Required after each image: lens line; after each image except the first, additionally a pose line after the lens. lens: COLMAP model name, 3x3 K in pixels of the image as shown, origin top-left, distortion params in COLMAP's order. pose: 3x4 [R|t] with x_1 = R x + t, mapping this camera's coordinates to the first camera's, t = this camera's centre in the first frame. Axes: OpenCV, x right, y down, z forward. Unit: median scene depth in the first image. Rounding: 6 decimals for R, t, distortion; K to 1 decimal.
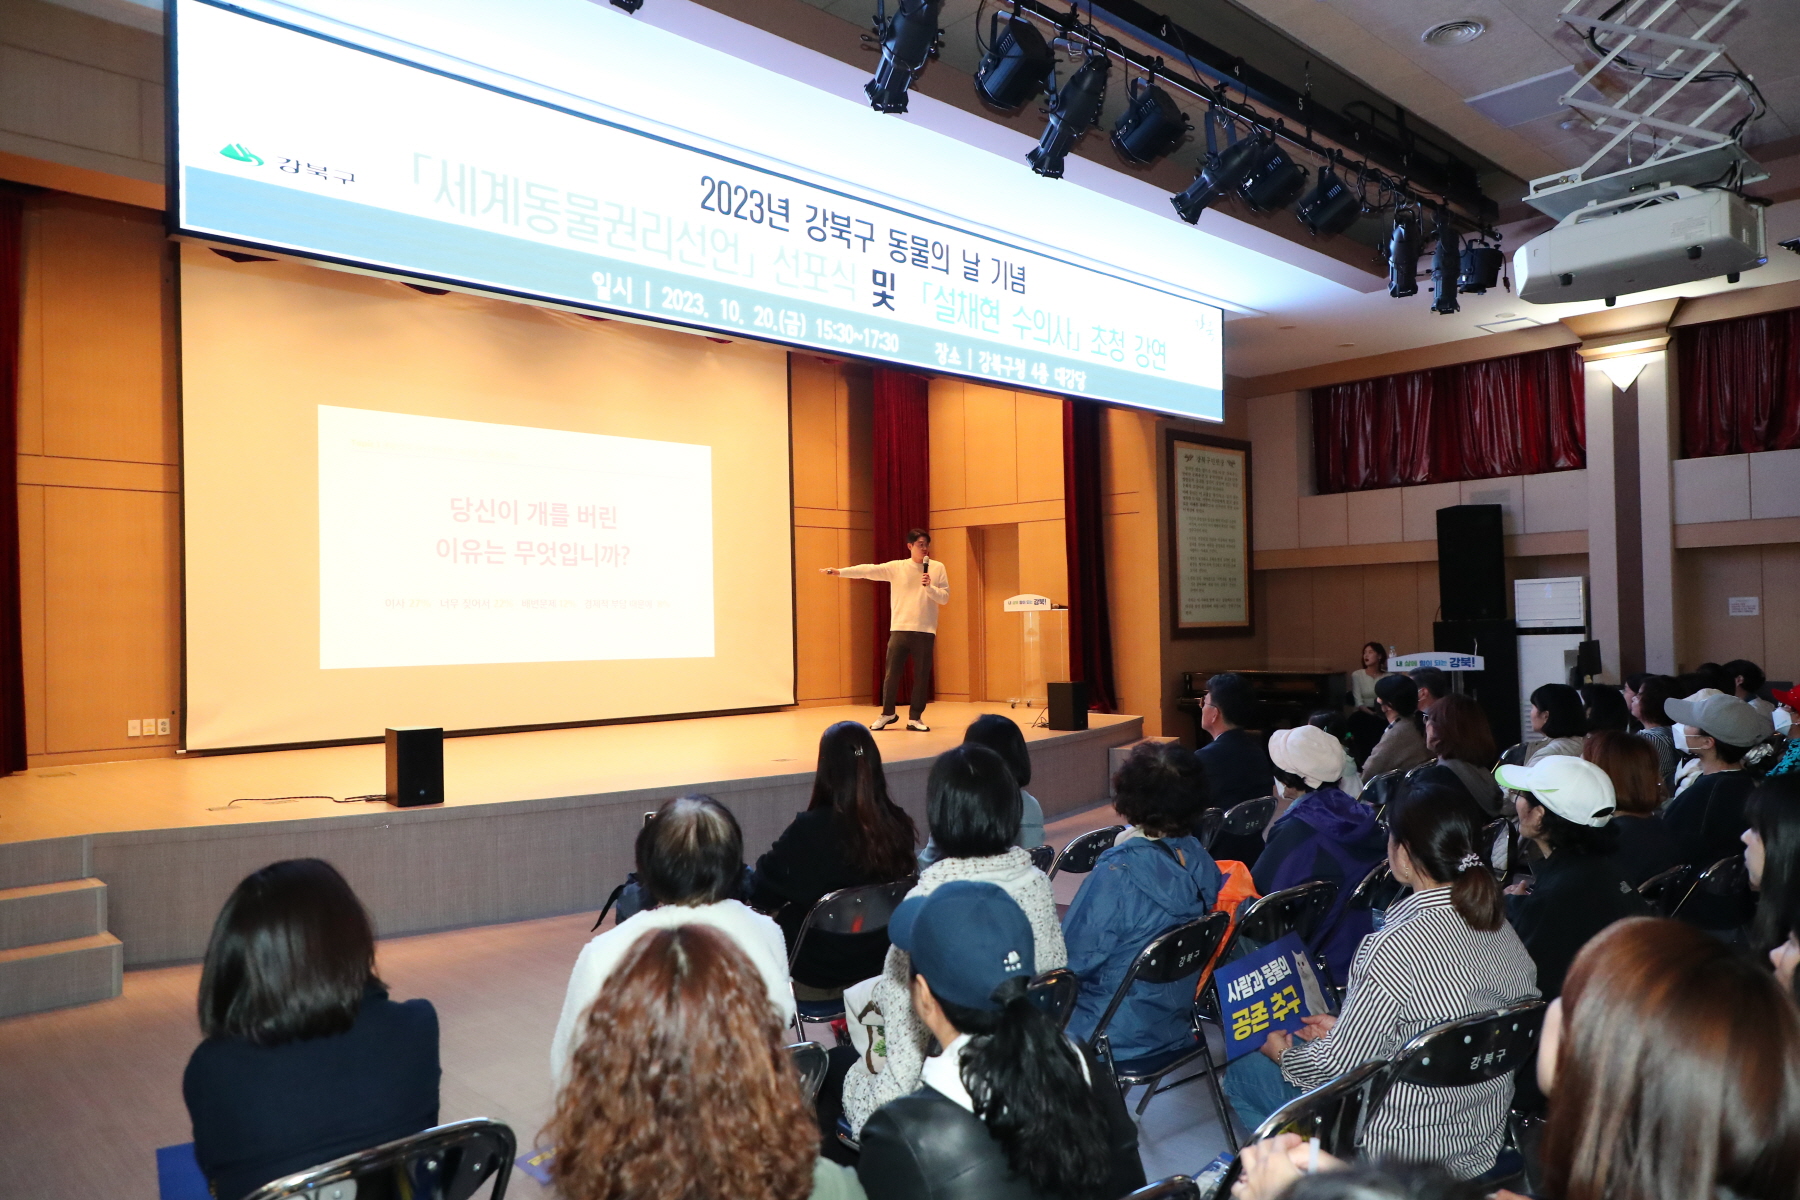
lens RADIAL K [[1225.5, 0, 900.0], [0, 1225.5, 600.0], [0, 0, 1]] dist [-0.000712, 0.001190]
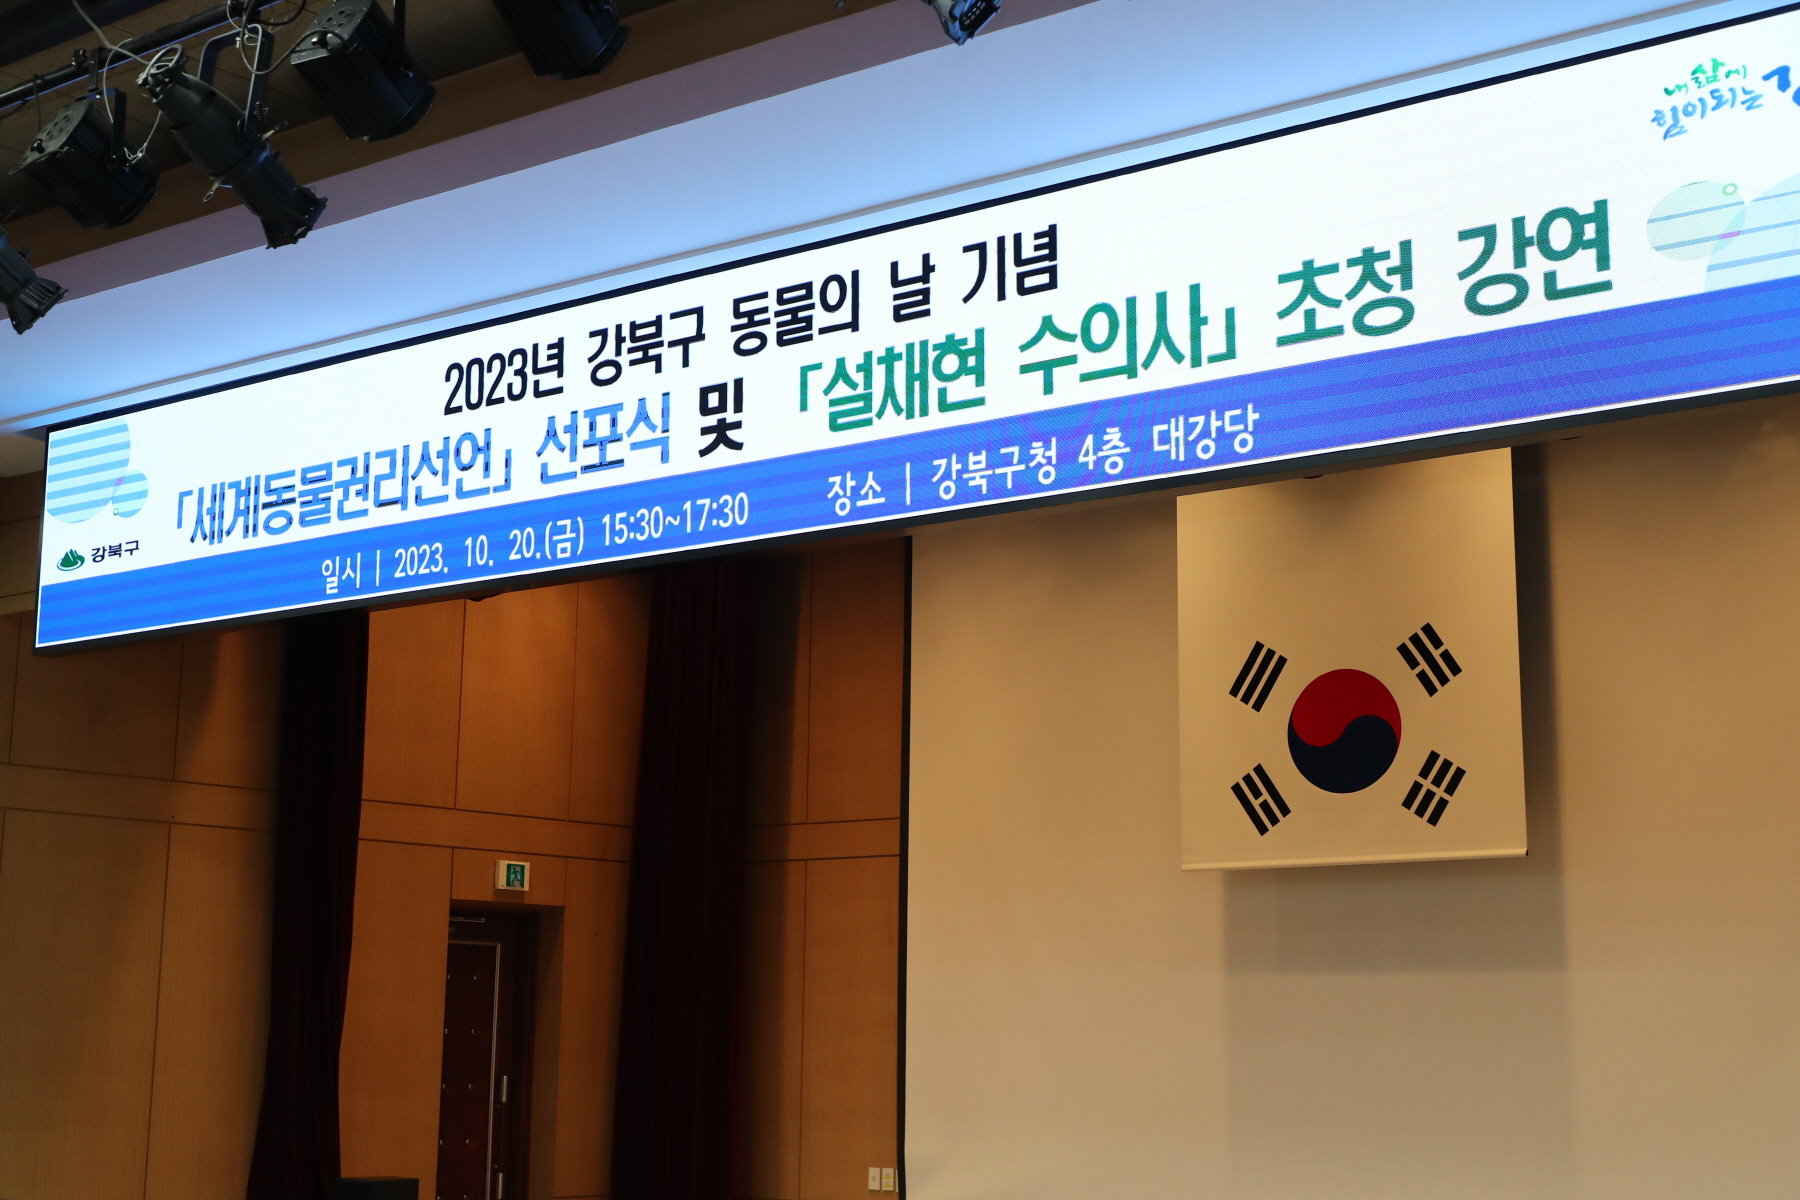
lens RADIAL K [[2431.2, 0, 900.0], [0, 2431.2, 600.0], [0, 0, 1]] dist [0.031457, -0.015863]
pose [[0.157349, -0.157928, -0.974833, 1.056709], [0.004548, 0.987235, -0.159204, -0.007362], [0.987533, 0.020617, 0.156059, 0.952902]]
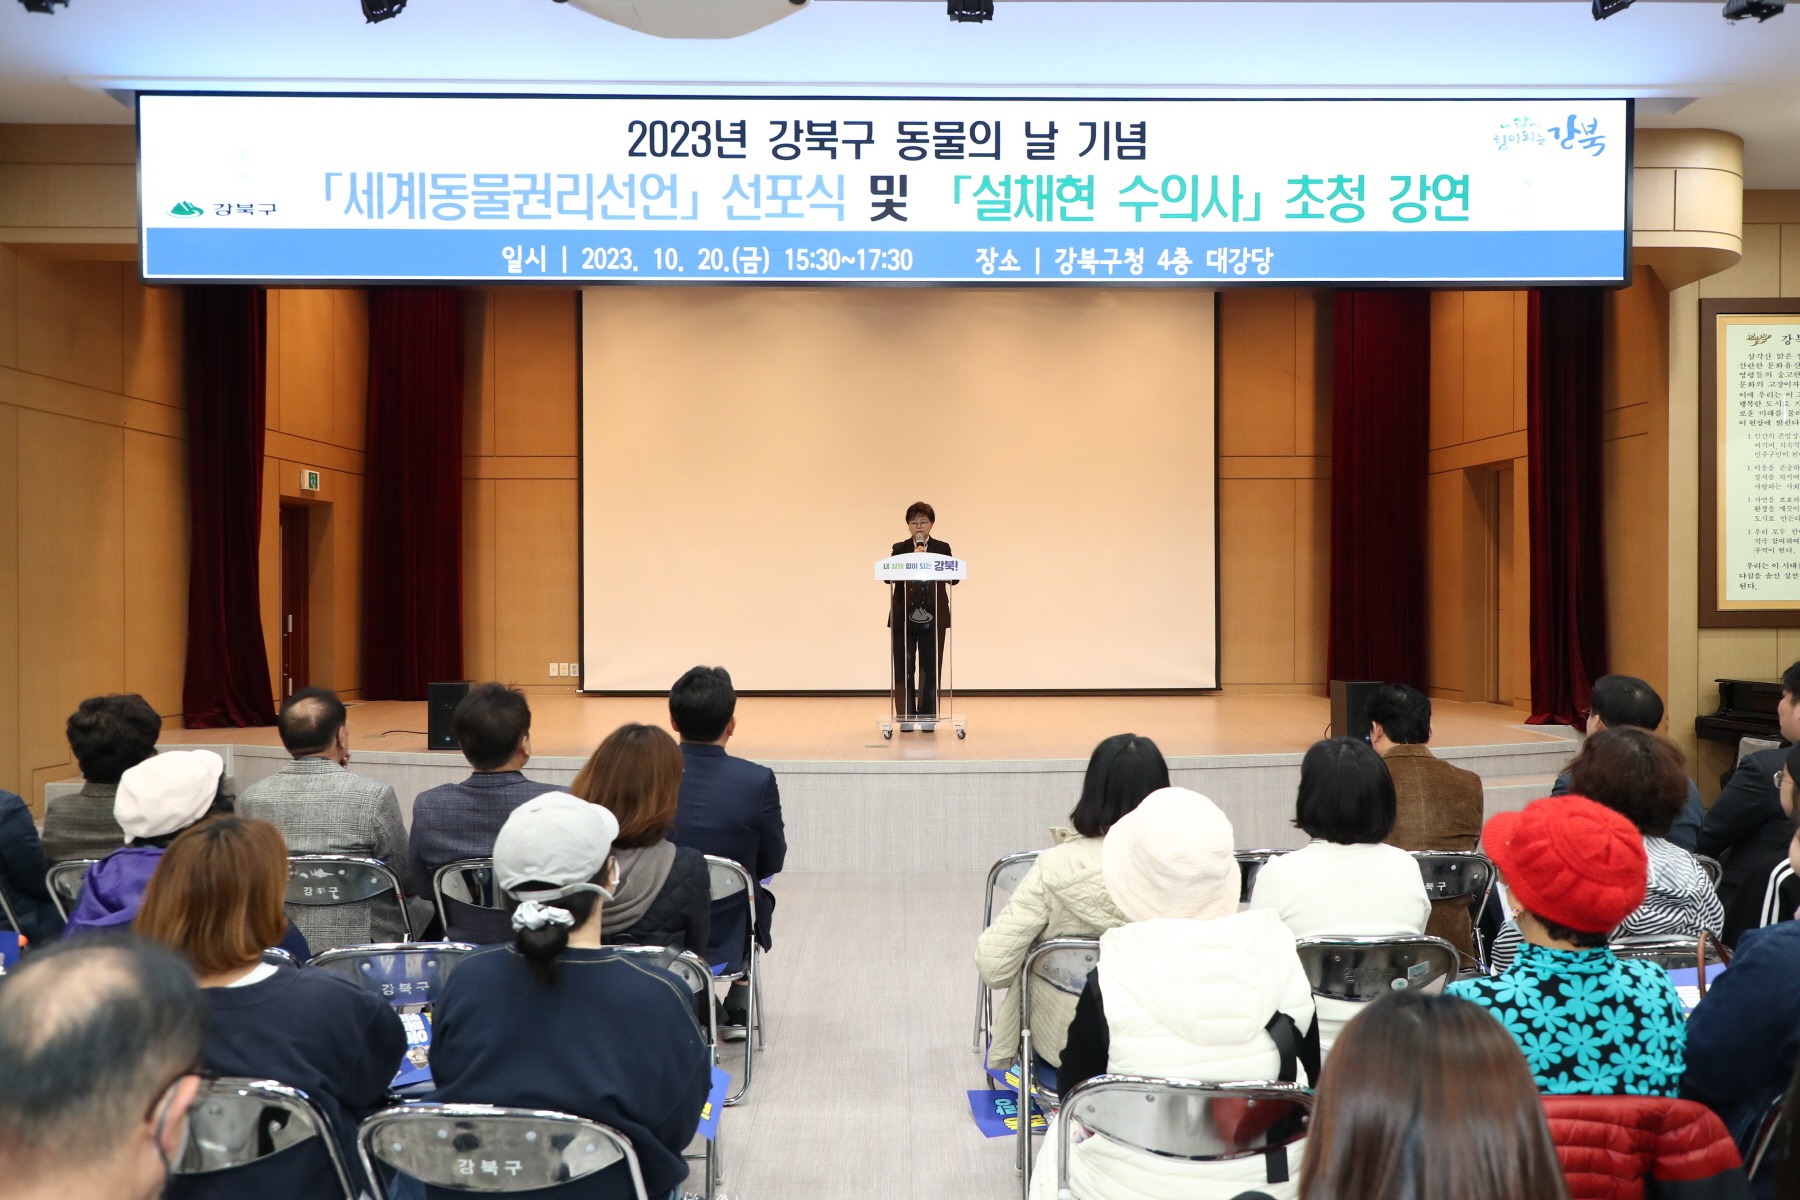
lens RADIAL K [[1241.9, 0, 903.7], [0, 1241.9, 604.2], [0, 0, 1]] dist [0.008673, 0.003990]
pose [[0.732055, 0.020916, -0.680925, 0.603819], [0.001372, 0.999481, 0.032176, -0.002832], [0.681245, -0.024488, 0.731646, 0.394096]]
